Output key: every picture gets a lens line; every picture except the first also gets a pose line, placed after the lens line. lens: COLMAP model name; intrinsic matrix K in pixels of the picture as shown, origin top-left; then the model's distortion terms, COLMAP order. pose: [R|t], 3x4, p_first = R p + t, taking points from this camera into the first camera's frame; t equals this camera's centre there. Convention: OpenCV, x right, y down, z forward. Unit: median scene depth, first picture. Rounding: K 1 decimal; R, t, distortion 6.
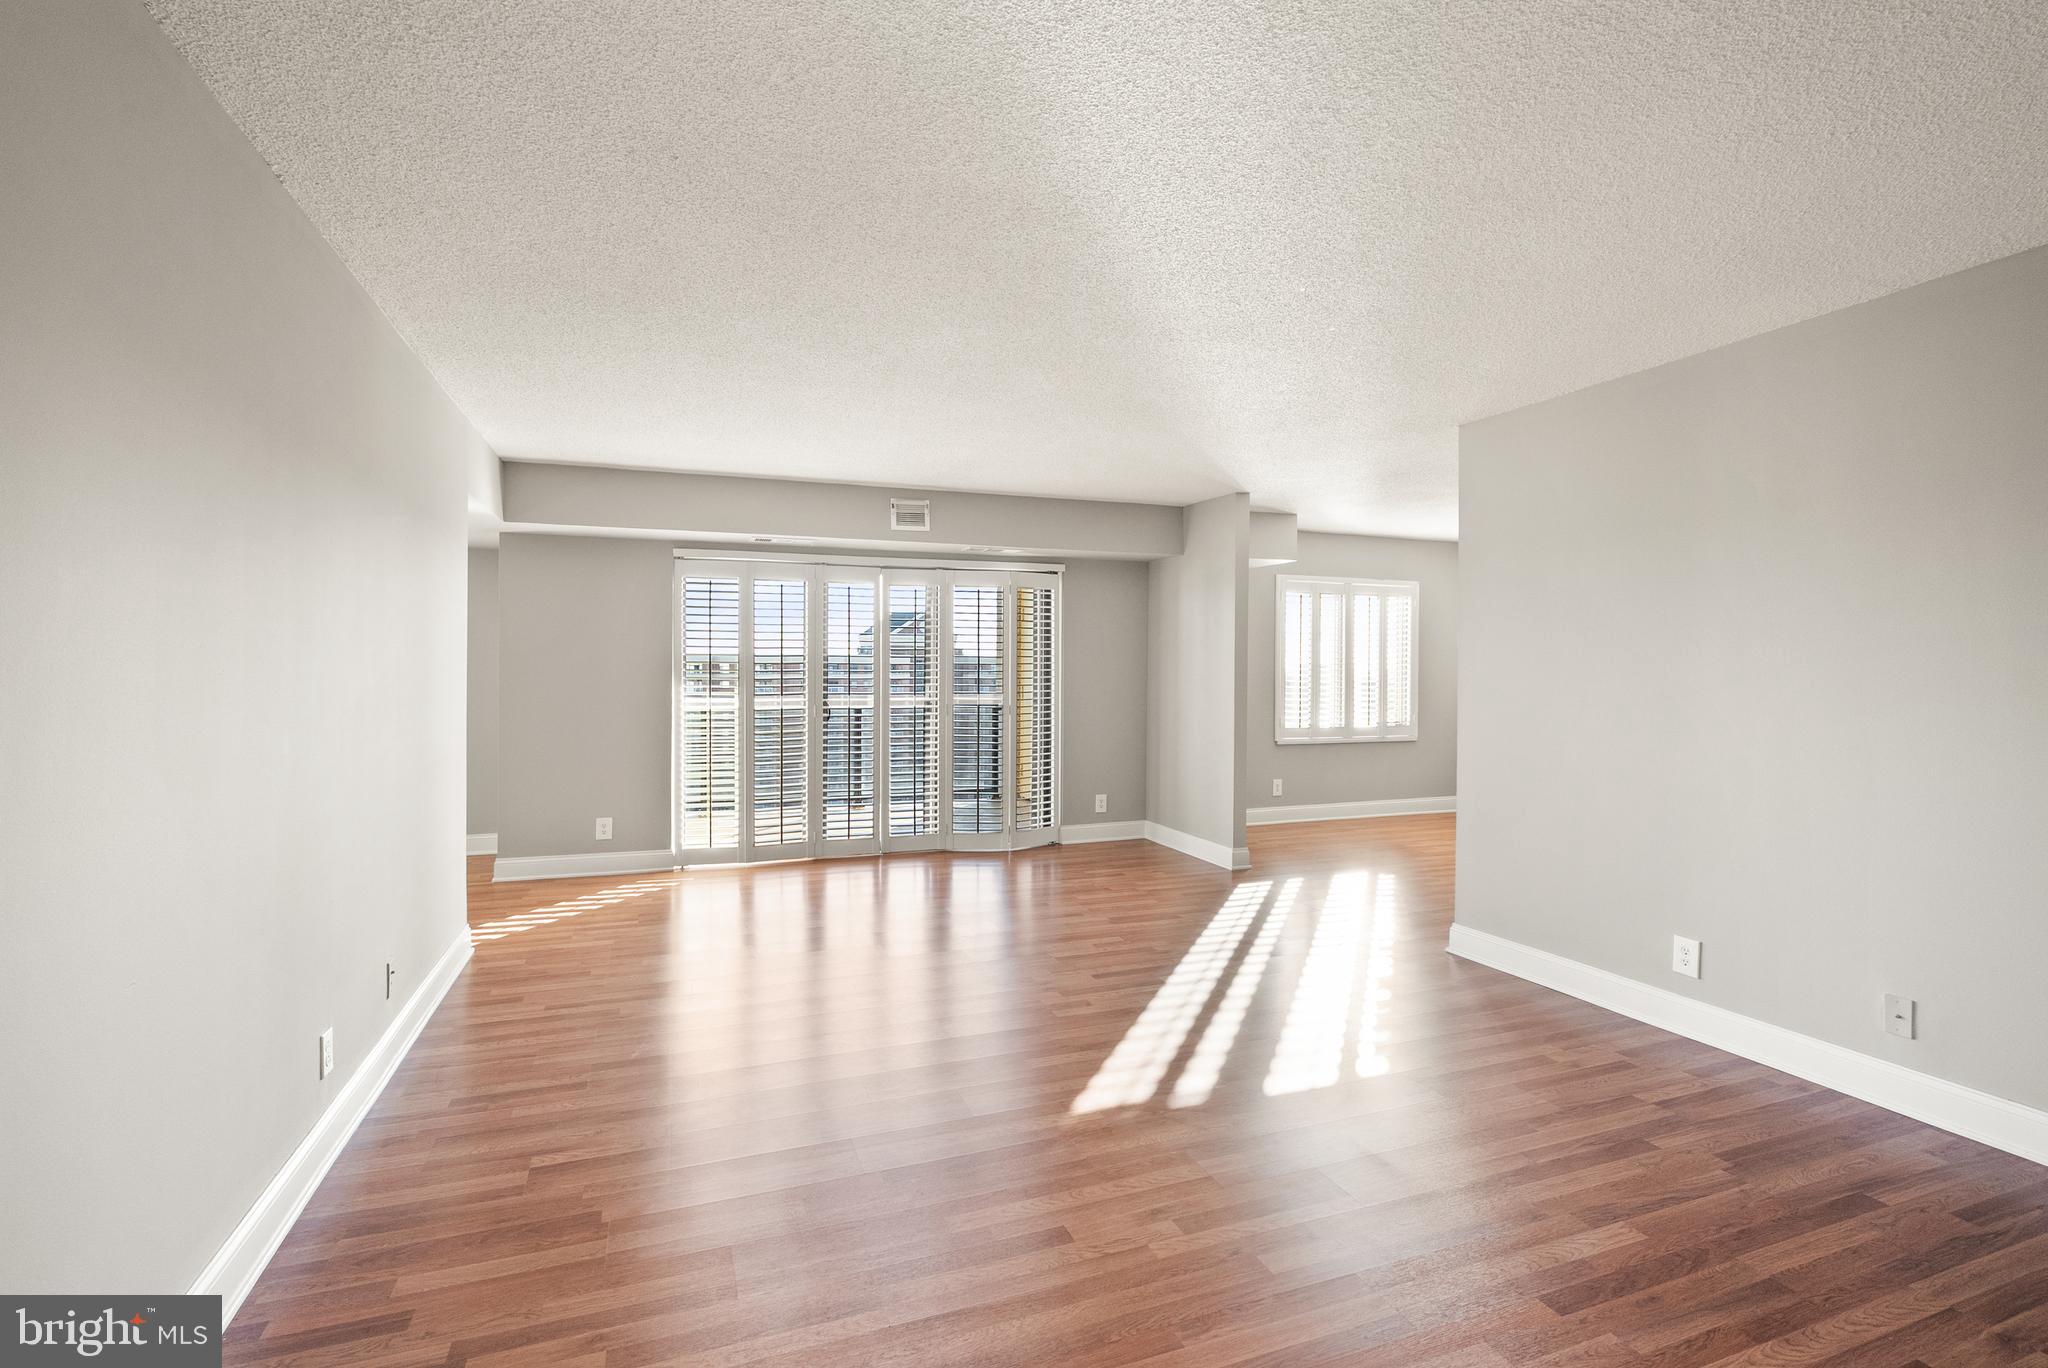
lens RADIAL K [[945.8, 0, 1005.9], [0, 945.8, 666.5], [0, 0, 1]] dist [-0.001687, 0.001558]
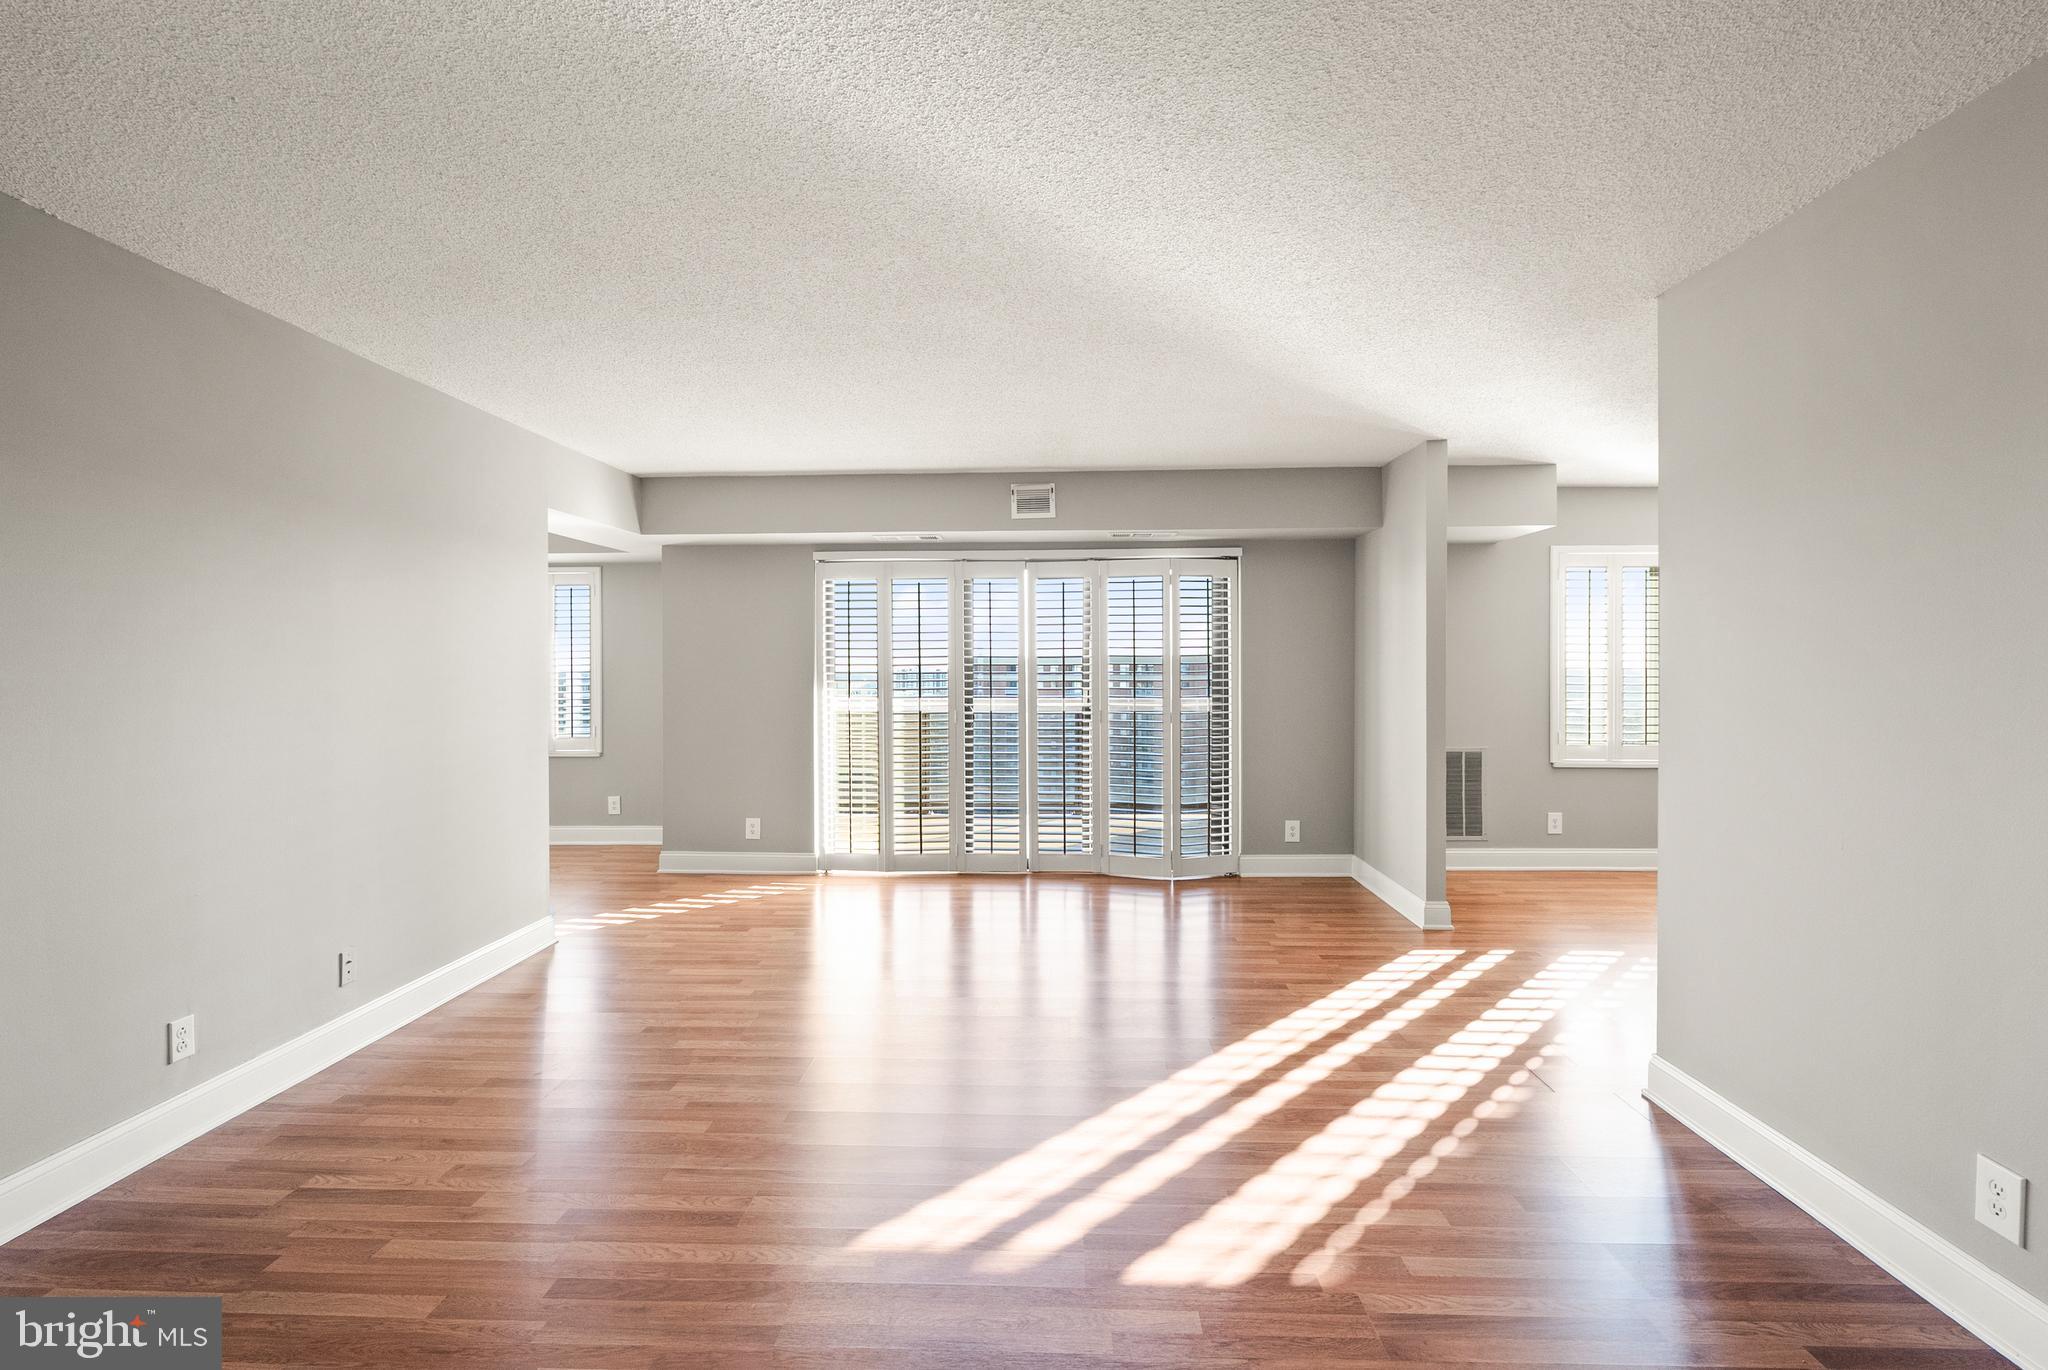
lens RADIAL K [[945.8, 0, 1026.7], [0, 945.8, 667.1], [0, 0, 1]] dist [-0.001687, 0.001558]
pose [[0.923005, -0.006273, -0.384736, 0.234809], [0.006112, 0.999980, -0.001640, 0.000201], [0.384739, -0.000838, 0.923025, 0.162463]]
